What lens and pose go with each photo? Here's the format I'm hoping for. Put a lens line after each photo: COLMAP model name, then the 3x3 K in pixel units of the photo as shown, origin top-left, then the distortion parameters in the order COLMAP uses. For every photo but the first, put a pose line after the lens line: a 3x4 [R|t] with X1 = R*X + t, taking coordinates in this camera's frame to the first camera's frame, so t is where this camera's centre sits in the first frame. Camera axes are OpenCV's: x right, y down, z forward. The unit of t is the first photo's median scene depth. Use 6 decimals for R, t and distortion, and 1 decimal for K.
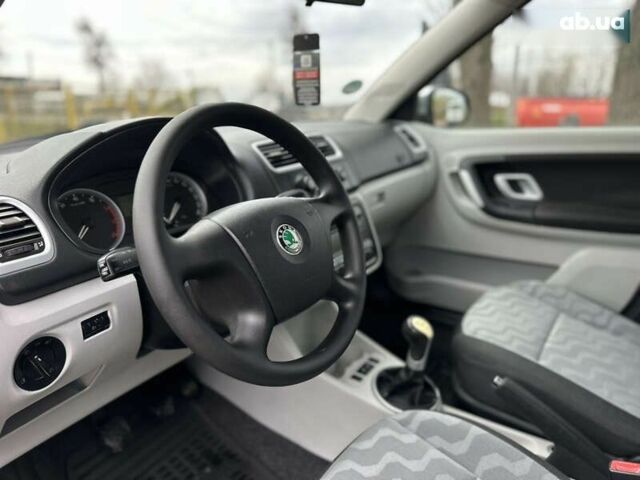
lens RADIAL K [[457.8, 0, 319.3], [0, 457.8, 245.7], [0, 0, 1]] dist [0.014317, -0.031269]
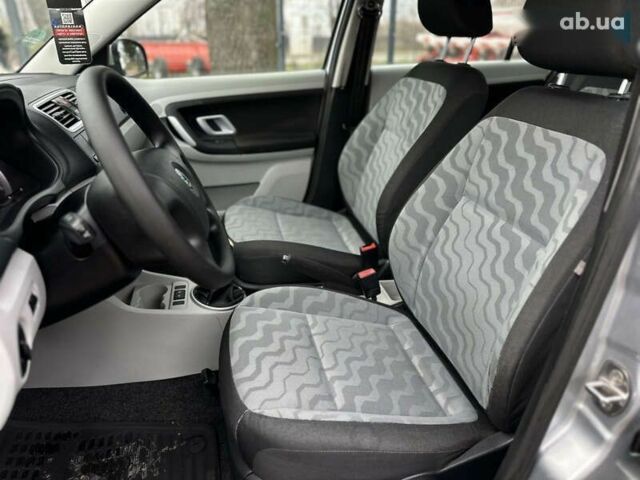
lens RADIAL K [[457.8, 0, 326.1], [0, 457.8, 244.5], [0, 0, 1]] dist [0.014317, -0.031269]
pose [[0.665469, -0.290185, 0.687710, -0.479421], [0.213366, 0.956846, 0.197283, -0.004053], [-0.715281, 0.015448, 0.698666, -0.100027]]
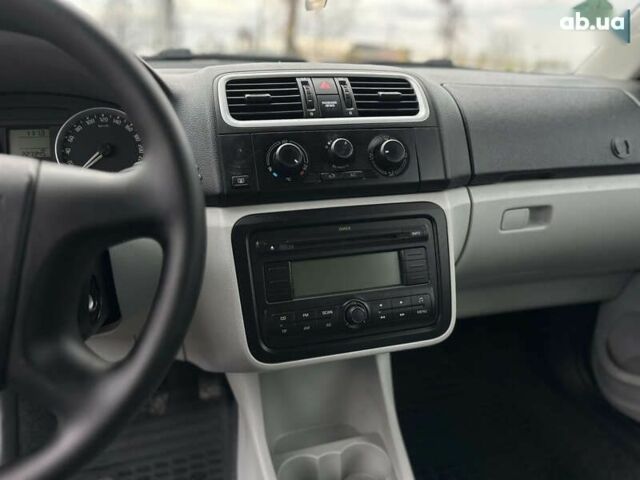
lens RADIAL K [[457.8, 0, 316.4], [0, 457.8, 248.2], [0, 0, 1]] dist [0.014317, -0.031269]
pose [[0.772727, 0.260690, -0.578735, 0.351691], [-0.227963, 0.964916, 0.130267, -0.111117], [0.592390, 0.031269, 0.805044, 0.605137]]
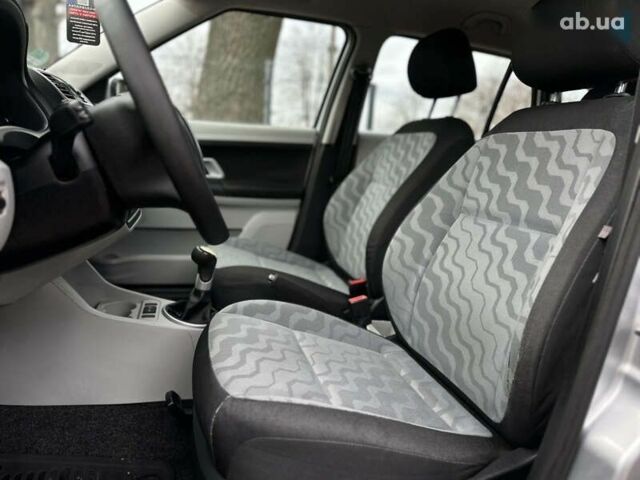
lens RADIAL K [[457.8, 0, 324.9], [0, 457.8, 245.1], [0, 0, 1]] dist [0.014317, -0.031269]
pose [[0.623479, -0.076074, 0.778131, -0.522051], [0.153827, 0.987737, -0.026688, 0.245619], [-0.766558, 0.136336, 0.627535, 0.018682]]
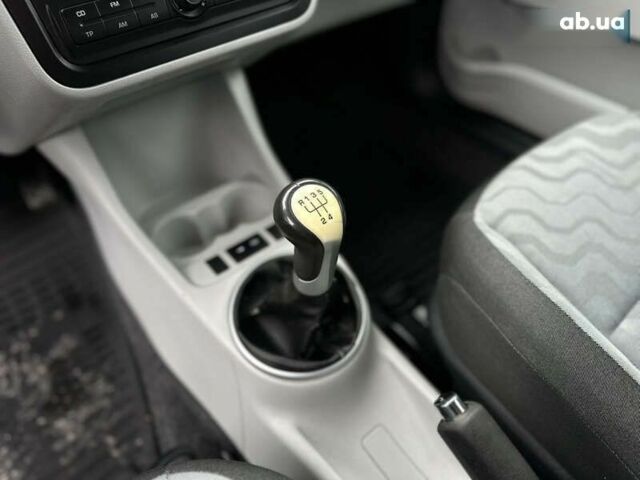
lens RADIAL K [[457.8, 0, 322.5], [0, 457.8, 243.6], [0, 0, 1]] dist [0.014317, -0.031269]
pose [[0.963258, 0.205475, -0.172955, 0.307171], [-0.098171, 0.868777, 0.485375, 0.016983], [0.249992, -0.450563, 0.857028, 0.685199]]
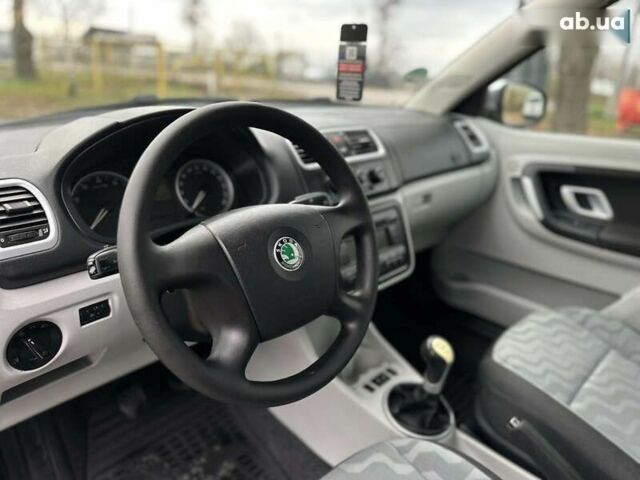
lens RADIAL K [[457.8, 0, 320.0], [0, 457.8, 241.3], [0, 0, 1]] dist [0.014317, -0.031269]
pose [[0.982598, 0.123353, -0.138870, 0.085199], [-0.116125, 0.991479, 0.059036, -0.069462], [0.144968, -0.041882, 0.988549, 0.050325]]
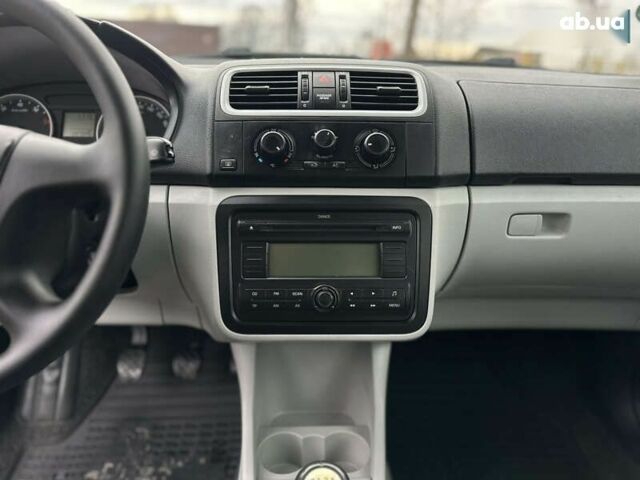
lens RADIAL K [[457.8, 0, 316.2], [0, 457.8, 250.1], [0, 0, 1]] dist [0.014317, -0.031269]
pose [[0.596113, 0.326333, -0.733591, 0.490121], [-0.285362, 0.940133, 0.186328, -0.135528], [0.750479, 0.098266, 0.653548, 0.695530]]
